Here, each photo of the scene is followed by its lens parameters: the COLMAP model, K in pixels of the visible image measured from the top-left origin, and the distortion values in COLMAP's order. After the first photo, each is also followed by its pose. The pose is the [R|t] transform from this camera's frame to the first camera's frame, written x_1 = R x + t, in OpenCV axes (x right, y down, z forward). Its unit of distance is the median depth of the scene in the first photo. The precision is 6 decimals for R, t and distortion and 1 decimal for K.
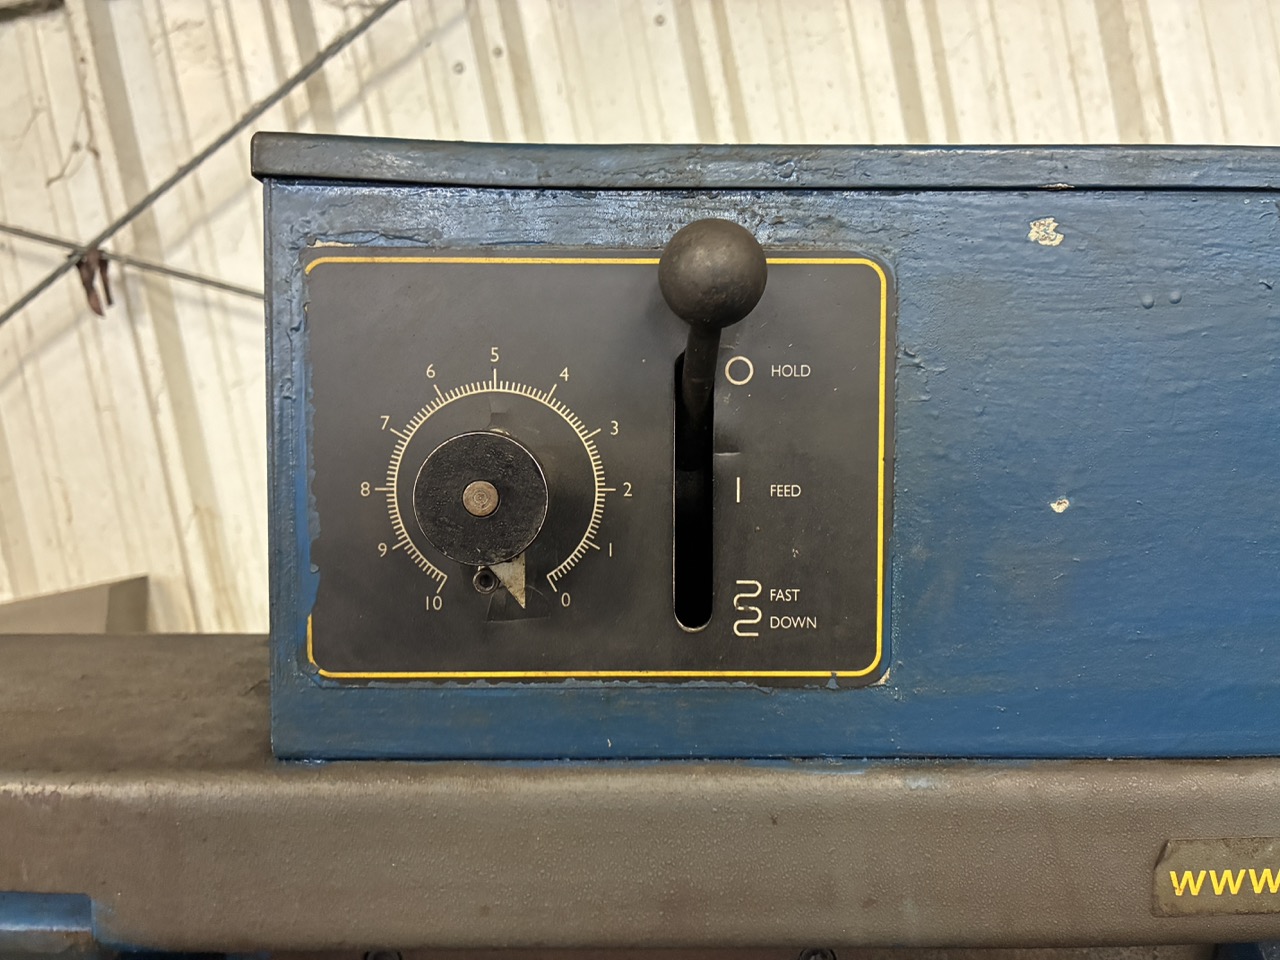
lens RADIAL K [[976.1, 0, 638.5], [0, 976.1, 469.9], [0, 0, 1]] dist [0.069603, -0.101576]
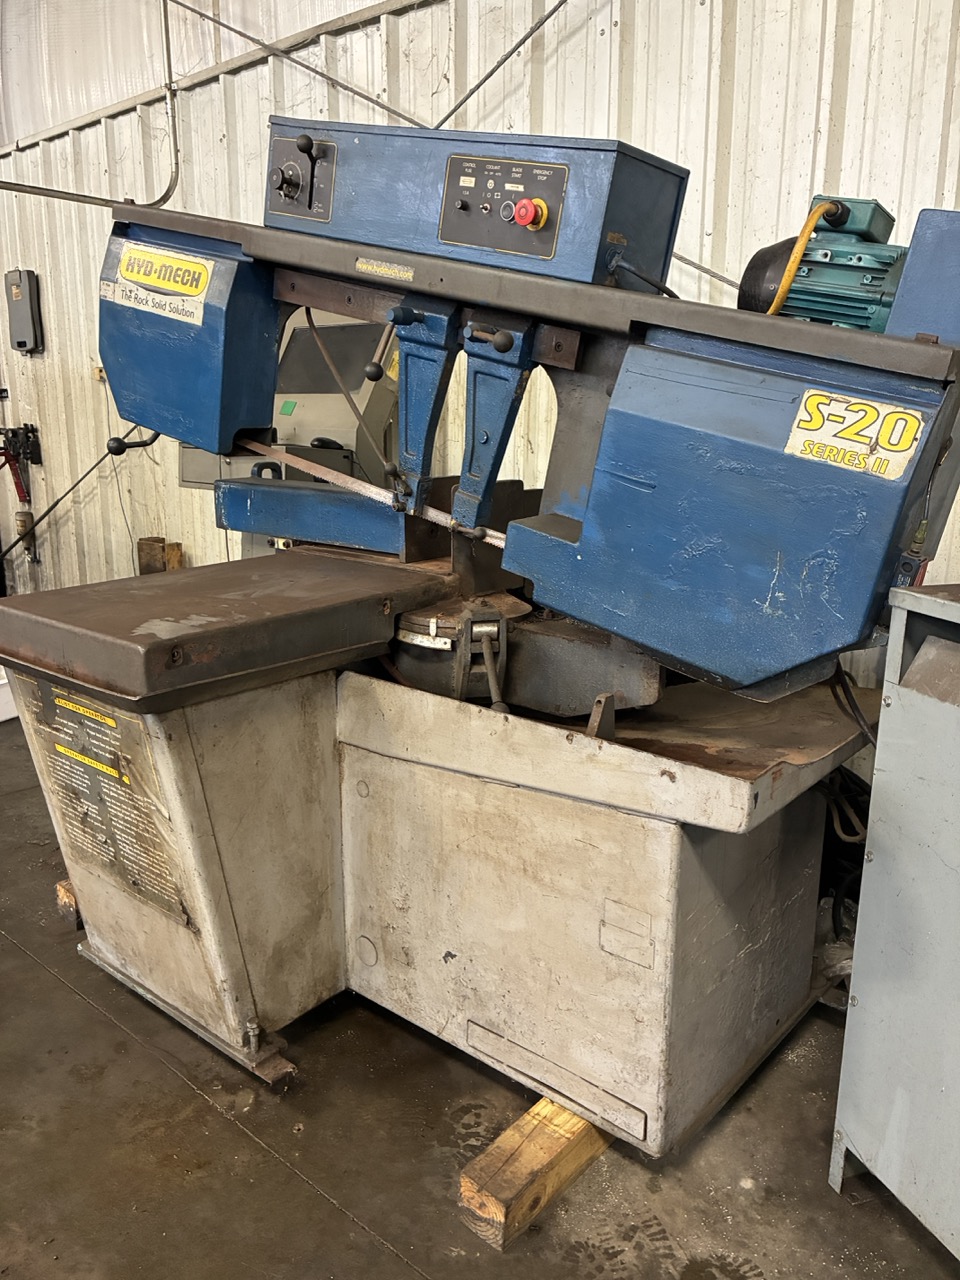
lens RADIAL K [[972.6, 0, 475.5], [0, 972.6, 632.9], [0, 0, 1]] dist [0.071896, -0.105858]
pose [[0.741501, 0.345881, -0.574928, 1.099699], [-0.191270, 0.930298, 0.312988, 0.104641], [0.643111, -0.122115, 0.755974, -0.683502]]
